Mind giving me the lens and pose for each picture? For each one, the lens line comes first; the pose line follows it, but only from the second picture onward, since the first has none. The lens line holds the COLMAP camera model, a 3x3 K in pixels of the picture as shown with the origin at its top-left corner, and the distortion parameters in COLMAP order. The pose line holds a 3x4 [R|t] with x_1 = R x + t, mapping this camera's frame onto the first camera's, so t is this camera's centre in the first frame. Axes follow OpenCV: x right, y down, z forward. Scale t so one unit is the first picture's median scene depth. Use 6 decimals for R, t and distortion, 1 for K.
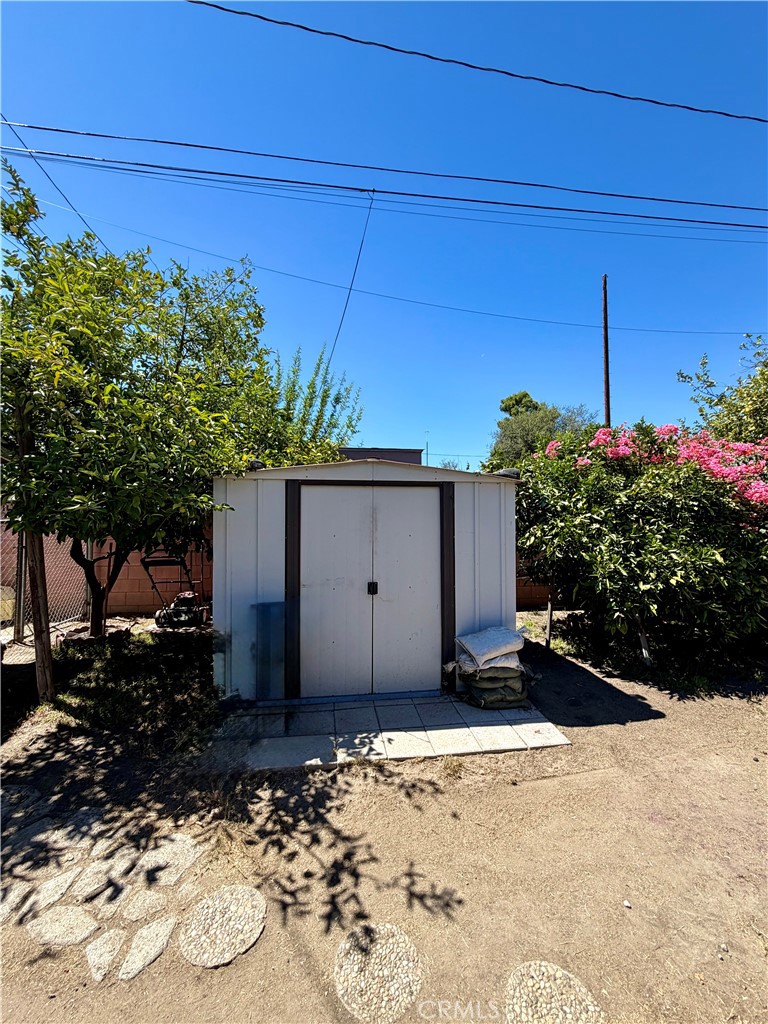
lens RADIAL K [[406.5, 0, 384.0], [0, 406.5, 509.4], [0, 0, 1]] dist [-0.001078, 0.000293]
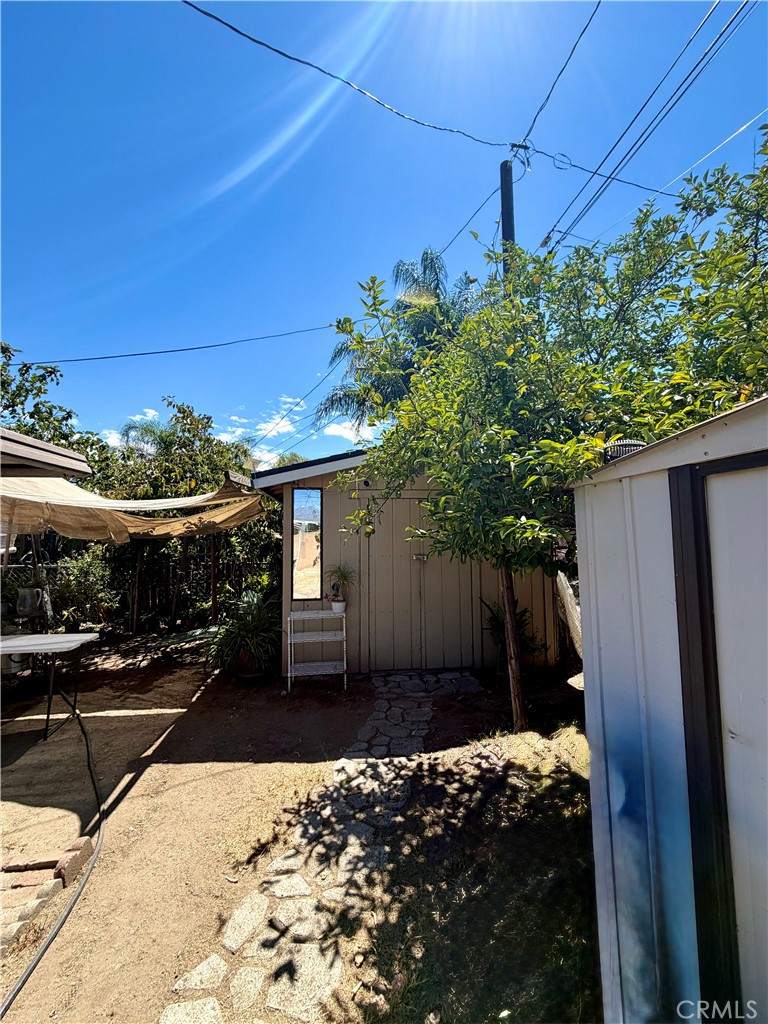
lens RADIAL K [[406.5, 0, 384.0], [0, 406.5, 509.4], [0, 0, 1]] dist [-0.001078, 0.000293]
pose [[0.009776, -0.072527, -0.997319, 0.274388], [0.022677, 0.997126, -0.072291, -0.006087], [0.999695, -0.021910, 0.011393, 0.927496]]
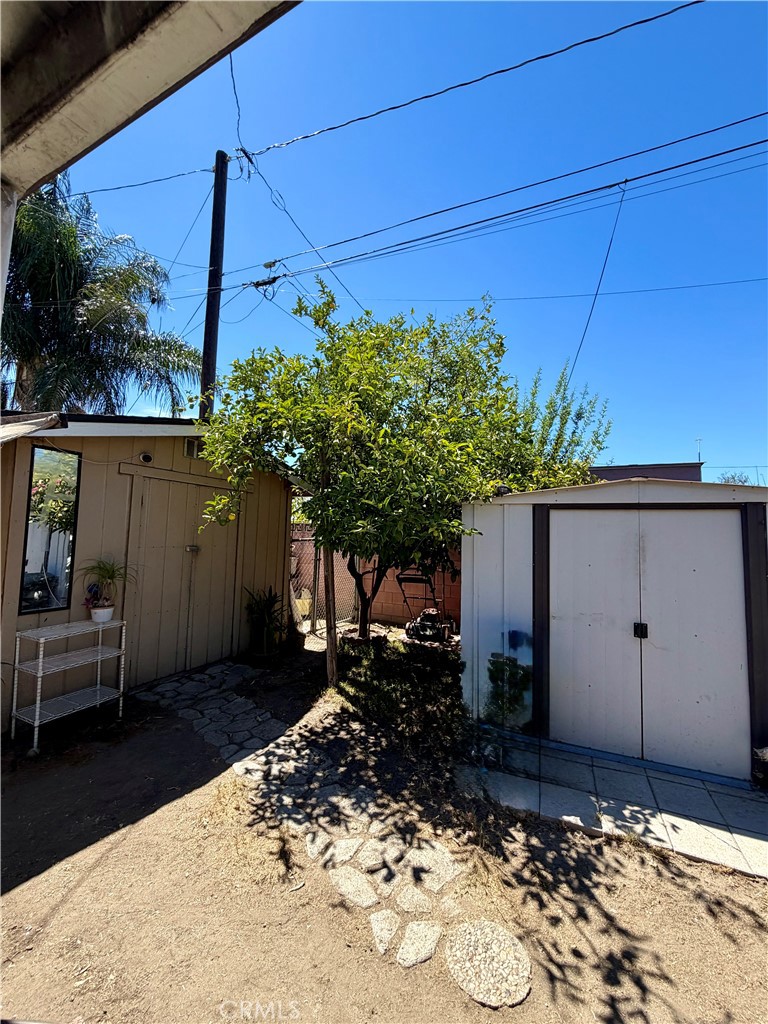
lens RADIAL K [[406.5, 0, 384.0], [0, 406.5, 509.4], [0, 0, 1]] dist [-0.001078, 0.000293]
pose [[0.853357, -0.013791, -0.521145, -0.055237], [-0.016480, 0.998437, -0.053406, -0.003810], [0.521067, 0.054163, 0.851796, -0.012634]]
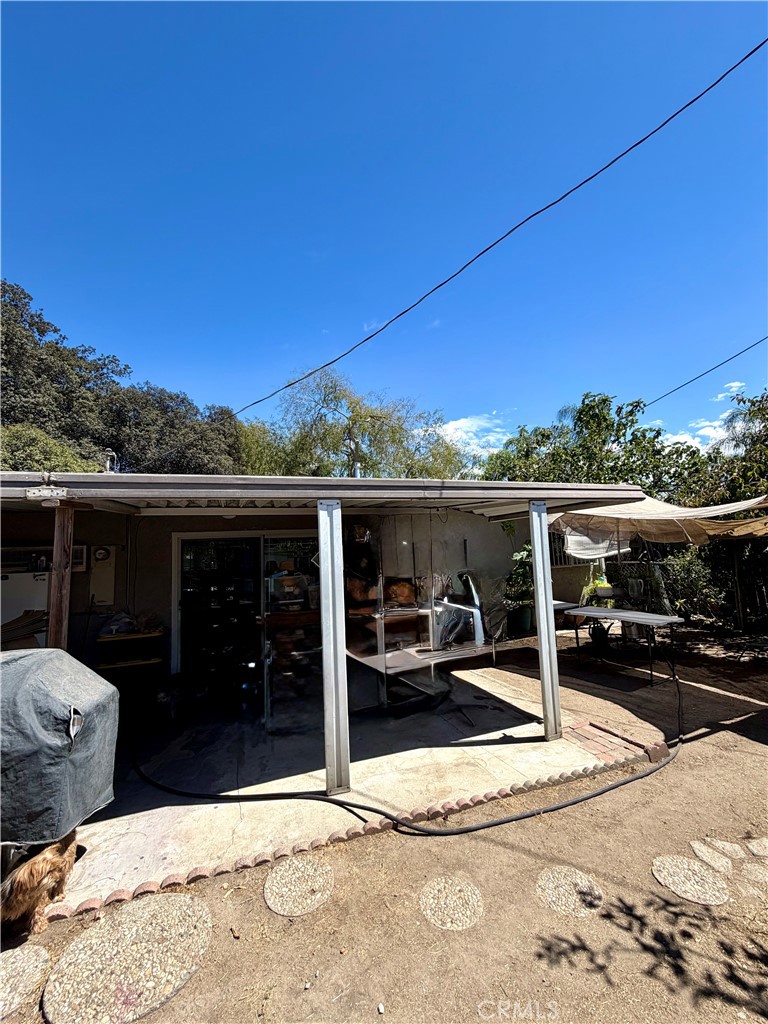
lens RADIAL K [[406.5, 0, 384.0], [0, 406.5, 509.4], [0, 0, 1]] dist [-0.001078, 0.000293]
pose [[-0.965056, 0.012873, -0.261729, 0.578285], [0.045197, 0.992001, -0.117862, -0.023970], [0.258118, -0.125573, -0.957918, 1.432264]]
